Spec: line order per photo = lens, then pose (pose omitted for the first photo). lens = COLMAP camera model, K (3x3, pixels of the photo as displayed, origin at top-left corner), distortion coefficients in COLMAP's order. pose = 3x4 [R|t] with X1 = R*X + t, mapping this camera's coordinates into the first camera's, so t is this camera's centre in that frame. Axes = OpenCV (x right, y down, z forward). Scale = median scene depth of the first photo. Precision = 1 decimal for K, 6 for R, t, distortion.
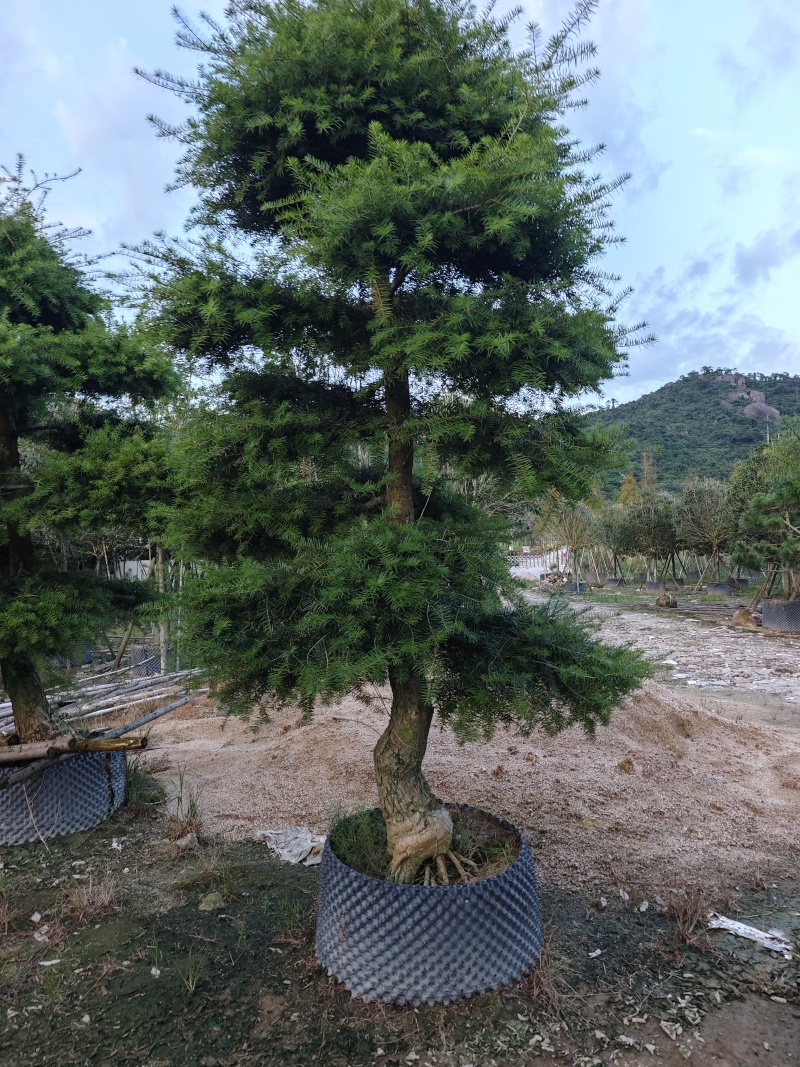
lens RADIAL K [[706.2, 0, 400.0], [0, 706.2, 533.5], [0, 0, 1]] dist [0.050495, -0.051828]
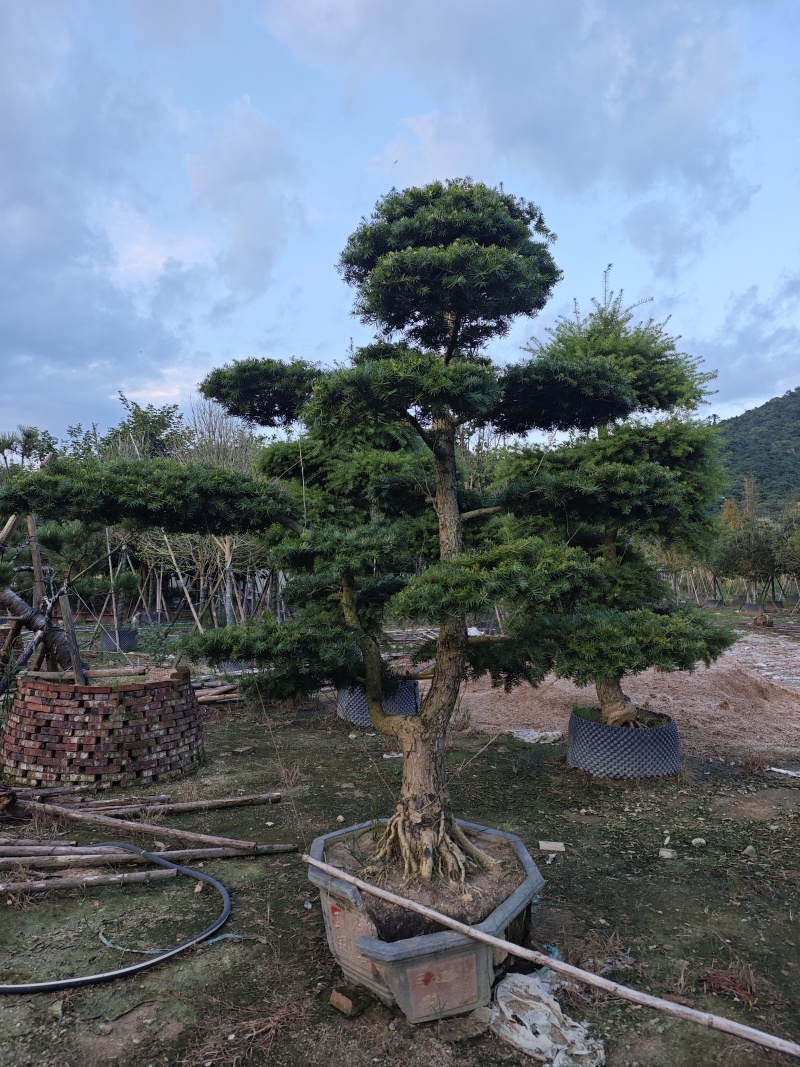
lens RADIAL K [[804.0, 0, 345.9], [0, 804.0, 536.5], [0, 0, 1]] dist [0.079456, -0.182180]
pose [[0.991406, 0.019528, -0.129353, -0.331513], [-0.020545, 0.999768, -0.006527, -0.042772], [0.129195, 0.009129, 0.991577, -1.028518]]
